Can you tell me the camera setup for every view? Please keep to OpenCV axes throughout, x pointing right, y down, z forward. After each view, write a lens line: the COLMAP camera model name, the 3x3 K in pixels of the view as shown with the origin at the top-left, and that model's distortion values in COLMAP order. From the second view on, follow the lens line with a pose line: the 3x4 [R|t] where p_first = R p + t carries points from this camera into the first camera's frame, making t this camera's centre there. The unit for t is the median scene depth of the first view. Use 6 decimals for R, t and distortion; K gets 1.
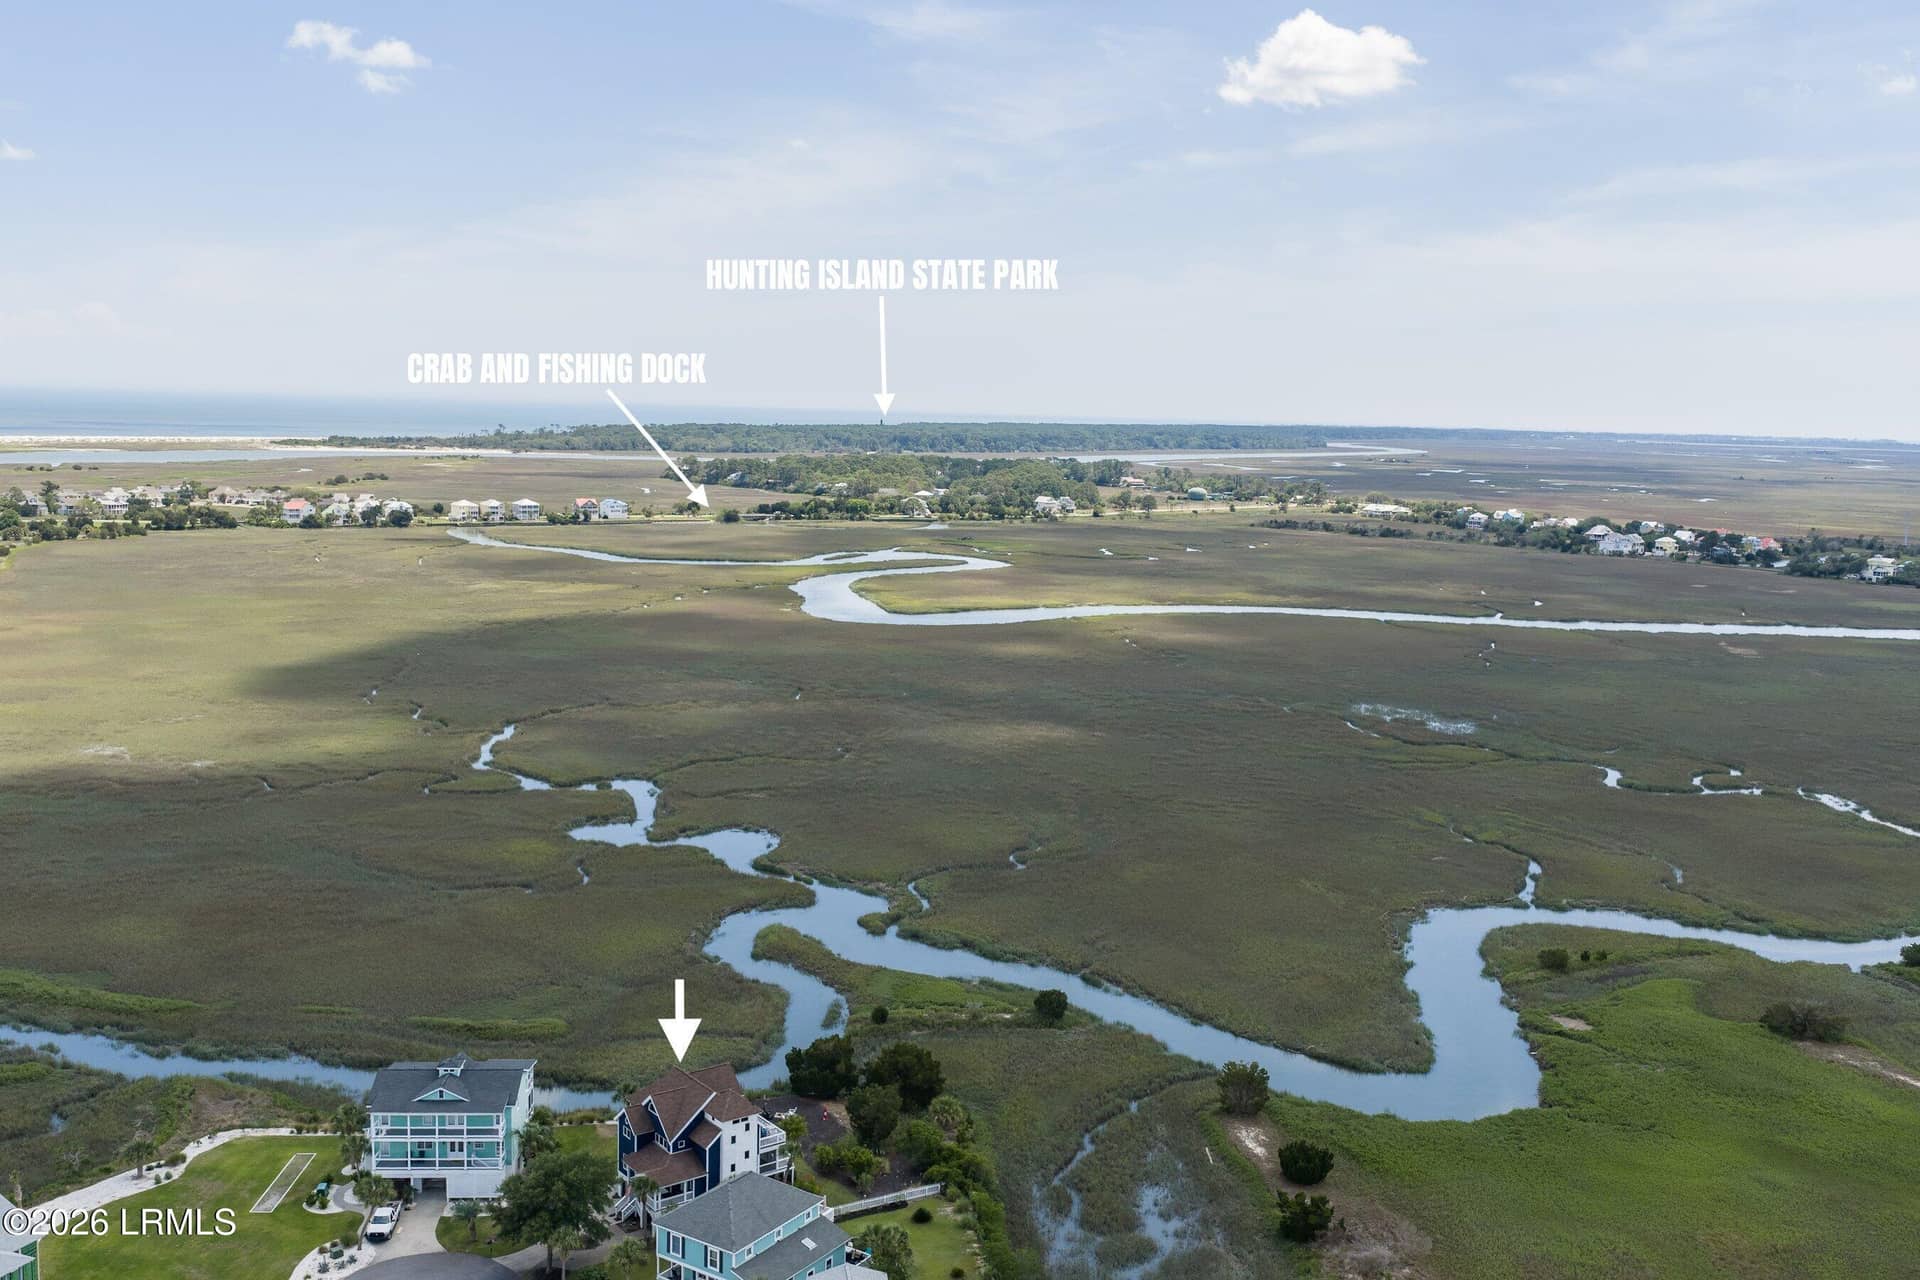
lens RADIAL K [[1722.3, 0, 965.6], [0, 1722.3, 658.2], [0, 0, 1]] dist [0.023561, -0.039945]
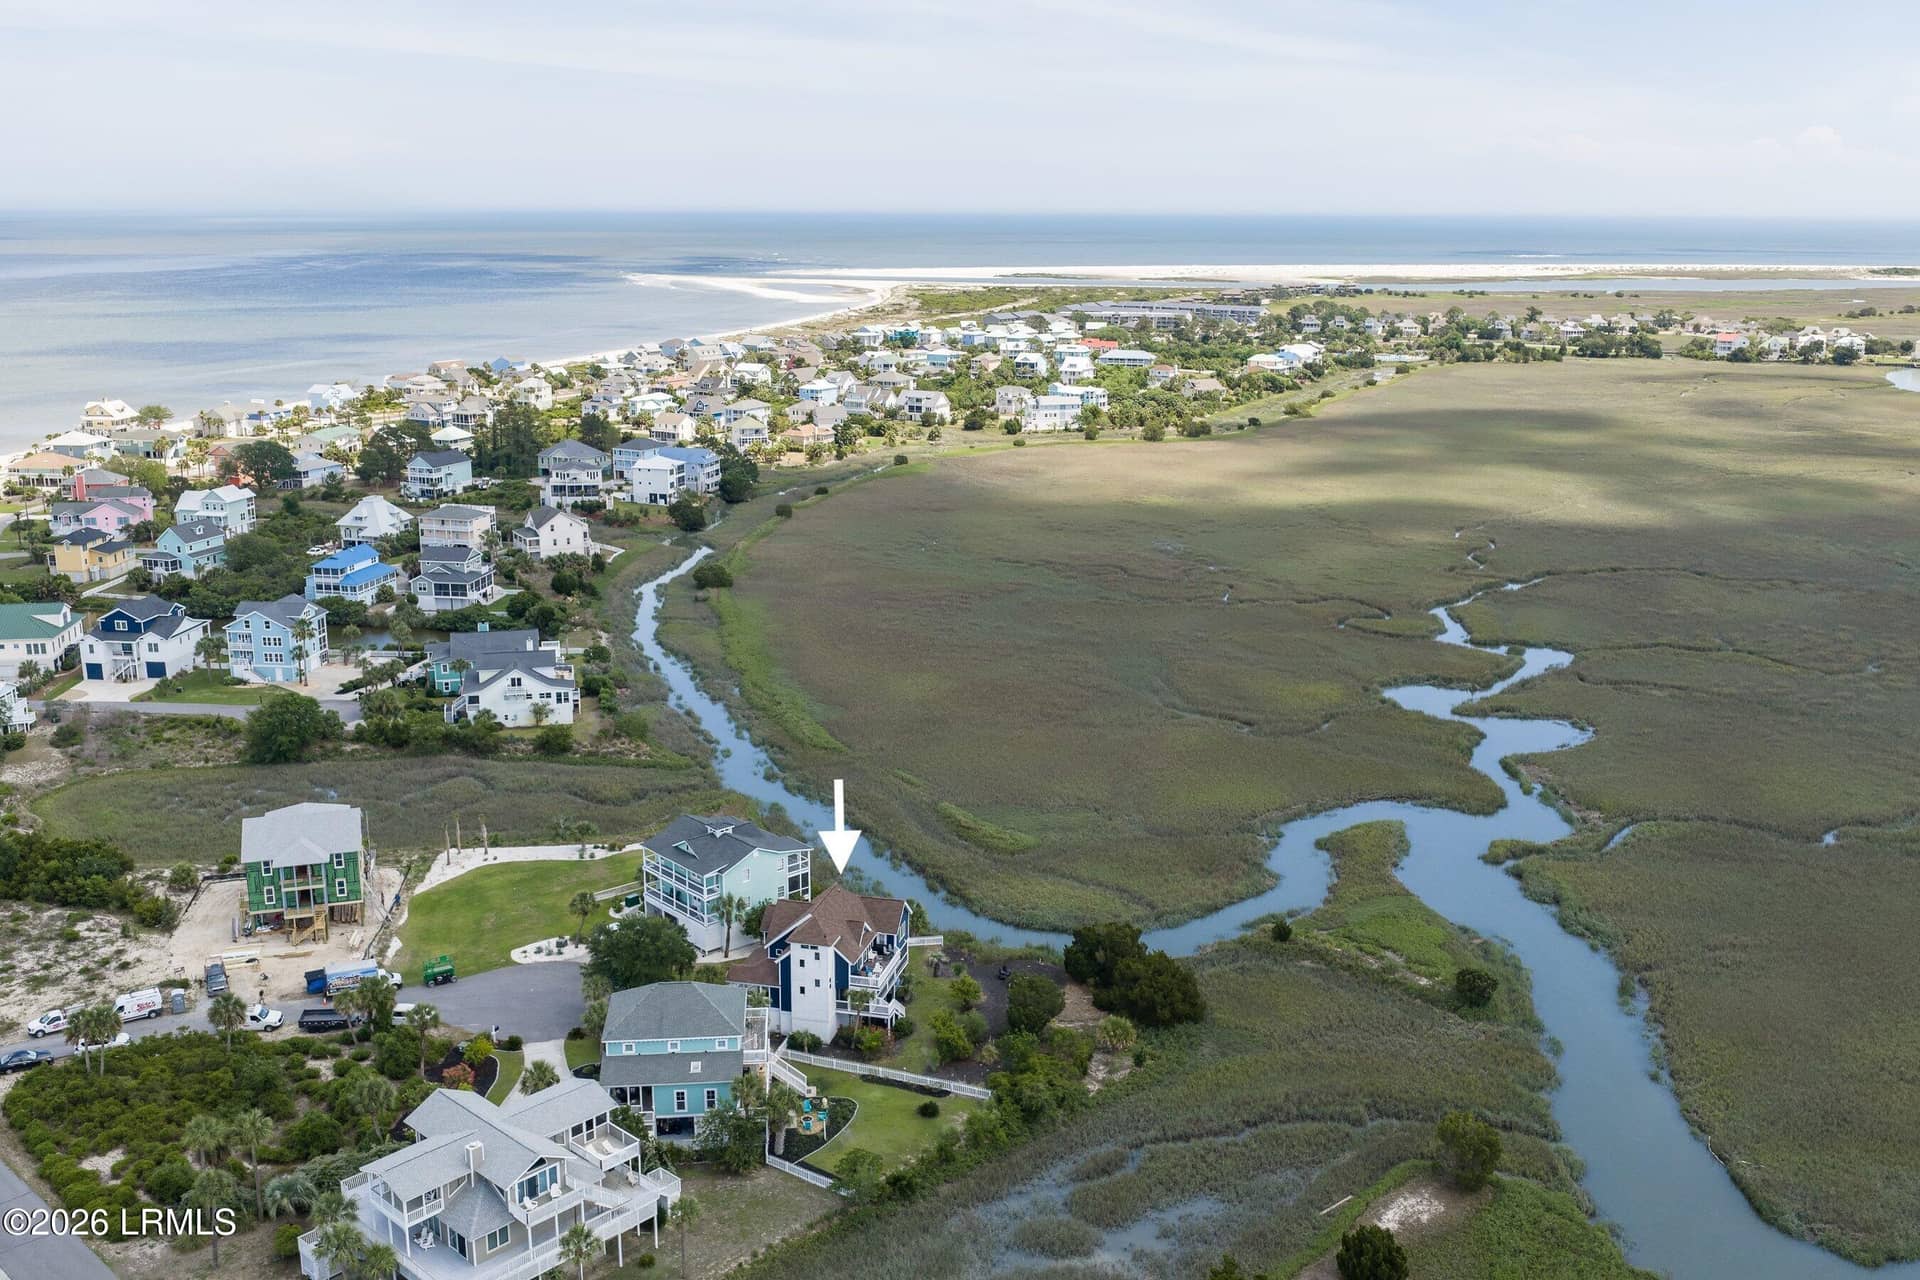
lens RADIAL K [[1722.3, 0, 965.6], [0, 1722.3, 658.2], [0, 0, 1]] dist [0.023561, -0.039945]
pose [[0.618592, 0.175549, -0.765850, 0.306857], [-0.101676, 0.984410, 0.143521, -0.022899], [0.779106, -0.010912, 0.626797, 0.207576]]
